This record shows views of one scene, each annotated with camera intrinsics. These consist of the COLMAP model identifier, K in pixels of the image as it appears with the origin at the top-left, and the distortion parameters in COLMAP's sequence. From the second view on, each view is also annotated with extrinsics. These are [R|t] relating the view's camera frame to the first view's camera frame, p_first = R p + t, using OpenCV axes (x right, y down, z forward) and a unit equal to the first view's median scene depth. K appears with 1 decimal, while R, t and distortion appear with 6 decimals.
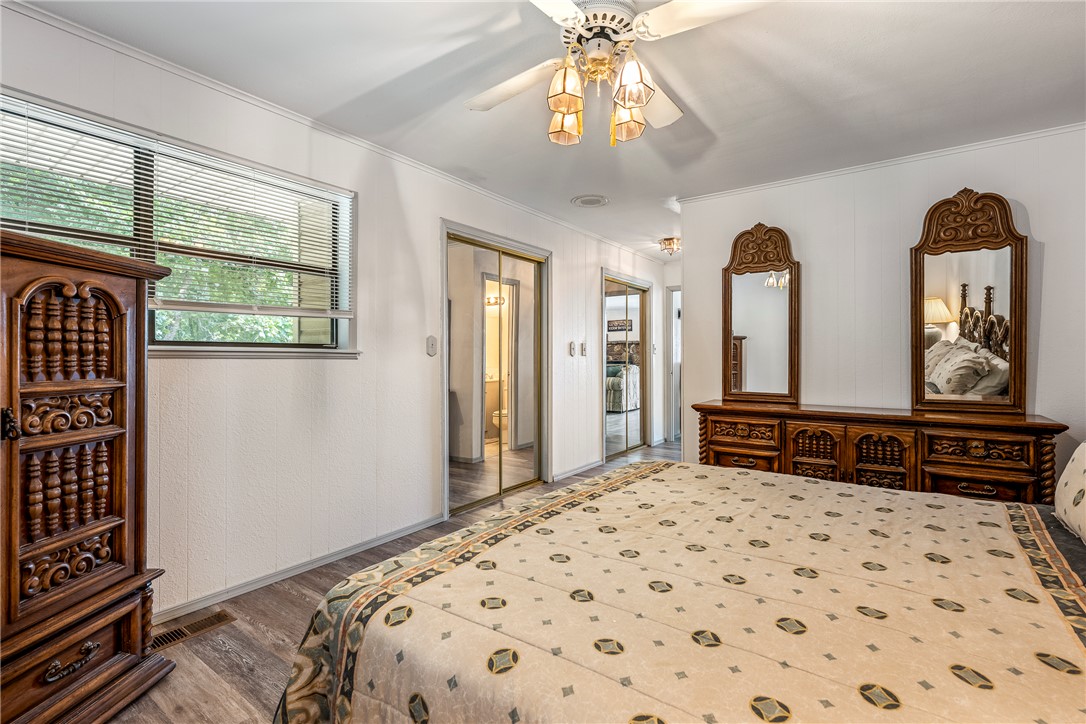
lens RADIAL K [[476.7, 0, 574.1], [0, 476.7, 358.1], [0, 0, 1]] dist [0.000193, 0.000045]
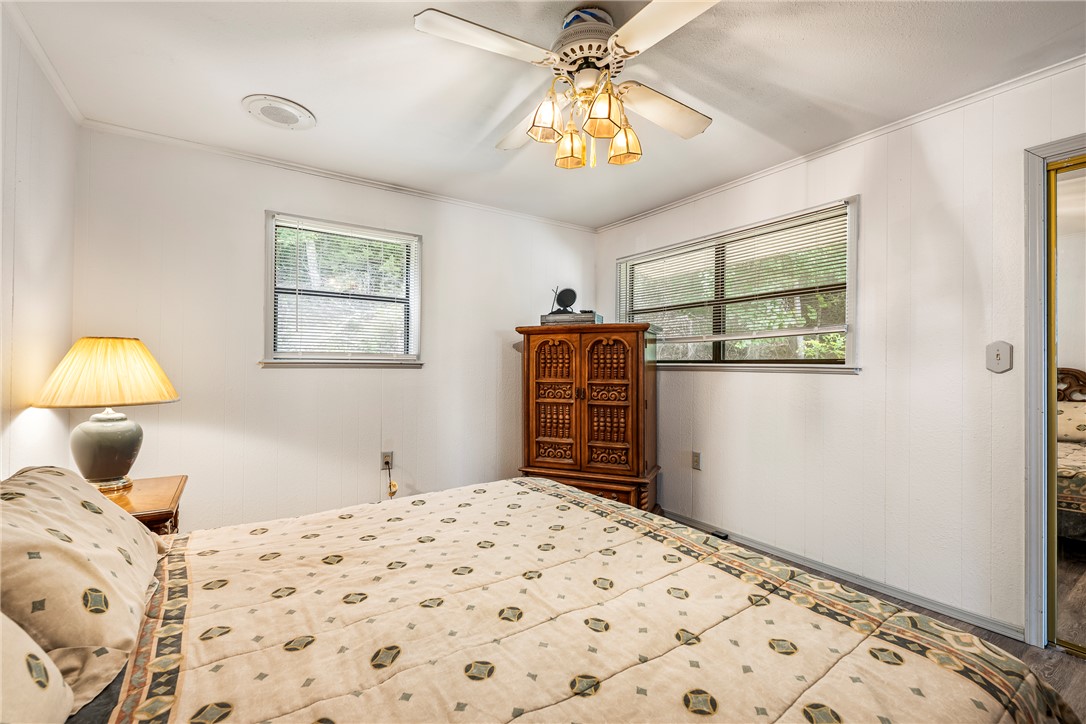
lens RADIAL K [[463.2, 0, 543.0], [0, 463.2, 362.0], [0, 0, 1]] dist [-0.000005, 0.000081]
pose [[-0.359920, -0.007474, -0.932953, 1.035255], [-0.006500, 0.999964, -0.005503, -0.022346], [0.932960, 0.004084, -0.359956, 1.277546]]
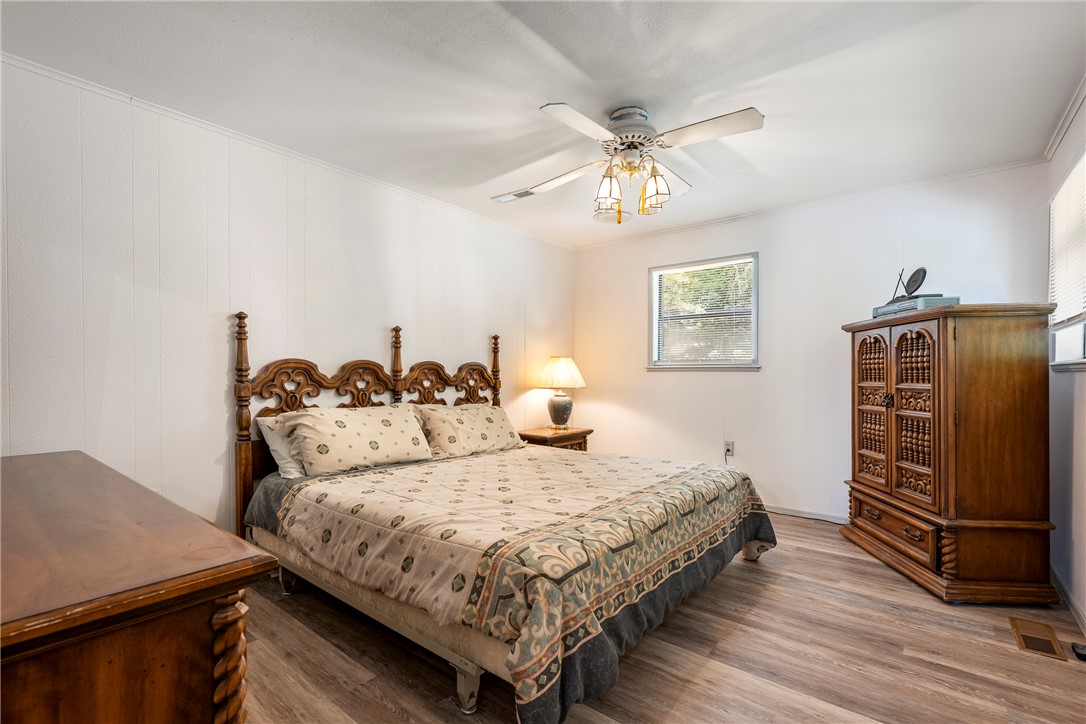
lens RADIAL K [[488.2, 0, 544.0], [0, 488.2, 367.8], [0, 0, 1]] dist [-0.001957, -0.000255]
pose [[-0.997937, 0.003711, 0.064090, 0.222178], [0.003171, 0.999959, -0.008533, -0.001961], [-0.064119, -0.008312, -0.997908, 2.493418]]
